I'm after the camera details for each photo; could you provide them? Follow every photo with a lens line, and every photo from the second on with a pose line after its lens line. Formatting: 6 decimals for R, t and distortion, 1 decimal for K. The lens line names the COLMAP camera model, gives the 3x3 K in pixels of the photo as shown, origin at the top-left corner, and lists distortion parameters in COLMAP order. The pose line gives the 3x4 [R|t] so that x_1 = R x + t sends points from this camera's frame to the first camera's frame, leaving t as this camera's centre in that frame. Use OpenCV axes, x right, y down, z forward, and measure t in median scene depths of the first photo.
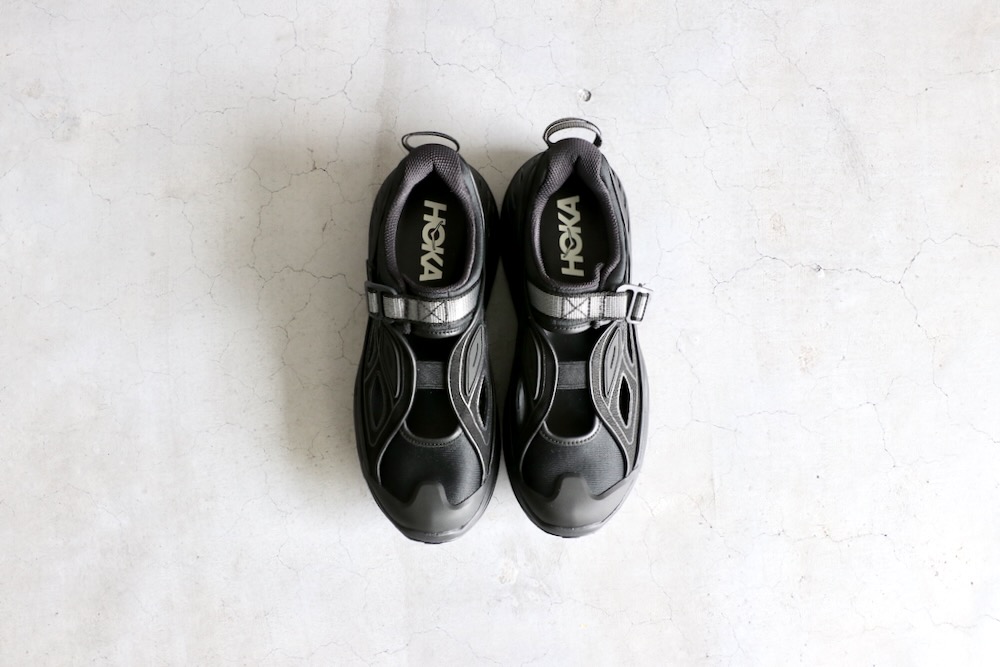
lens RADIAL K [[1136.5, 0, 495.3], [0, 1136.5, 344.1], [0, 0, 1]] dist [-0.076541, 0.000000]
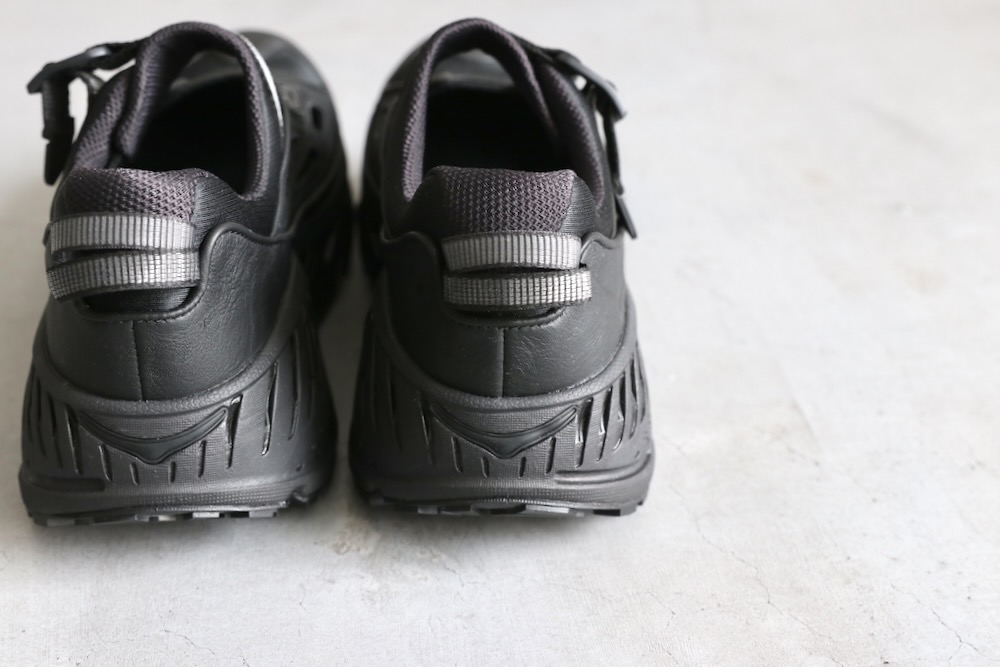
lens RADIAL K [[1391.4, 0, 494.0], [0, 1391.4, 352.7], [0, 0, 1]] dist [-0.052932, 0.000000]
pose [[0.998580, -0.034049, 0.040961, 0.043439], [0.053259, 0.626519, -0.777584, 0.557199], [0.000813, 0.778662, 0.627443, 0.629150]]
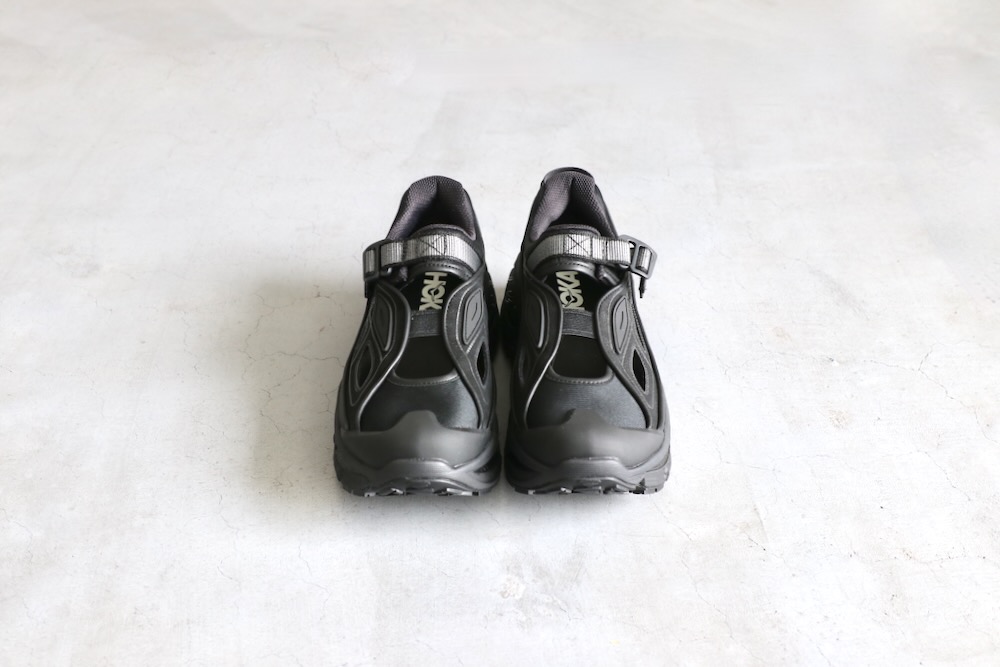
lens RADIAL K [[1136.5, 0, 492.9], [0, 1136.5, 337.2], [0, 0, 1]] dist [-0.076541, 0.000000]
pose [[0.999999, 0.001386, -0.000741, -0.001220], [-0.001480, 0.672088, -0.740470, 0.659455], [-0.000529, 0.740470, 0.672089, 0.353957]]
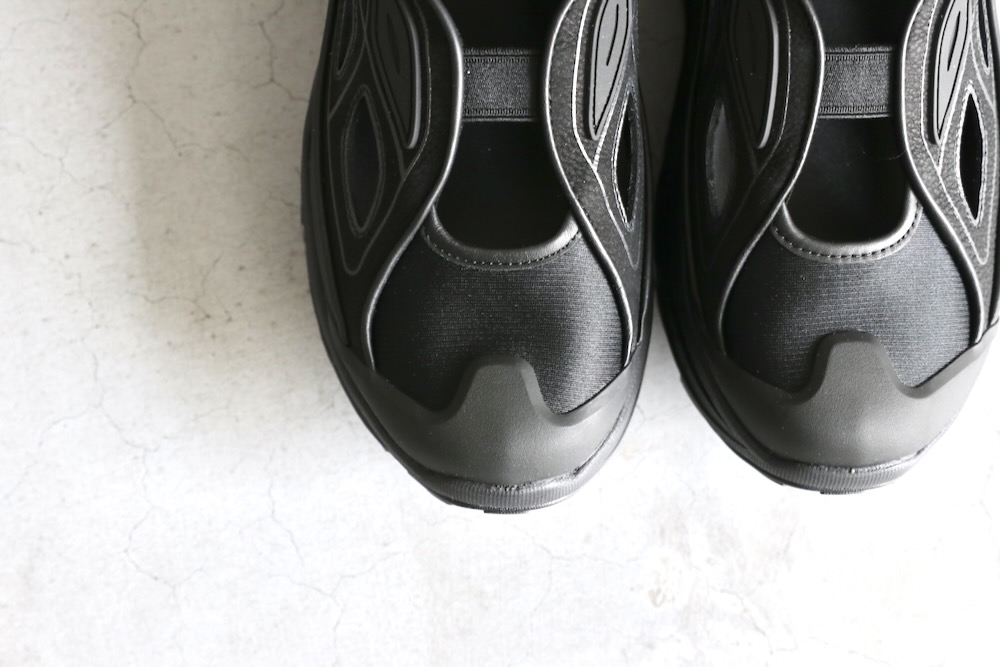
lens RADIAL K [[1624.4, 0, 502.3], [0, 1624.4, 364.5], [0, 0, 1]] dist [-0.037714, 0.000000]
pose [[0.999773, -0.012376, 0.017327, -0.061383], [0.011215, 0.997784, 0.065581, 0.079569], [-0.018100, -0.065372, 0.997697, 0.395825]]
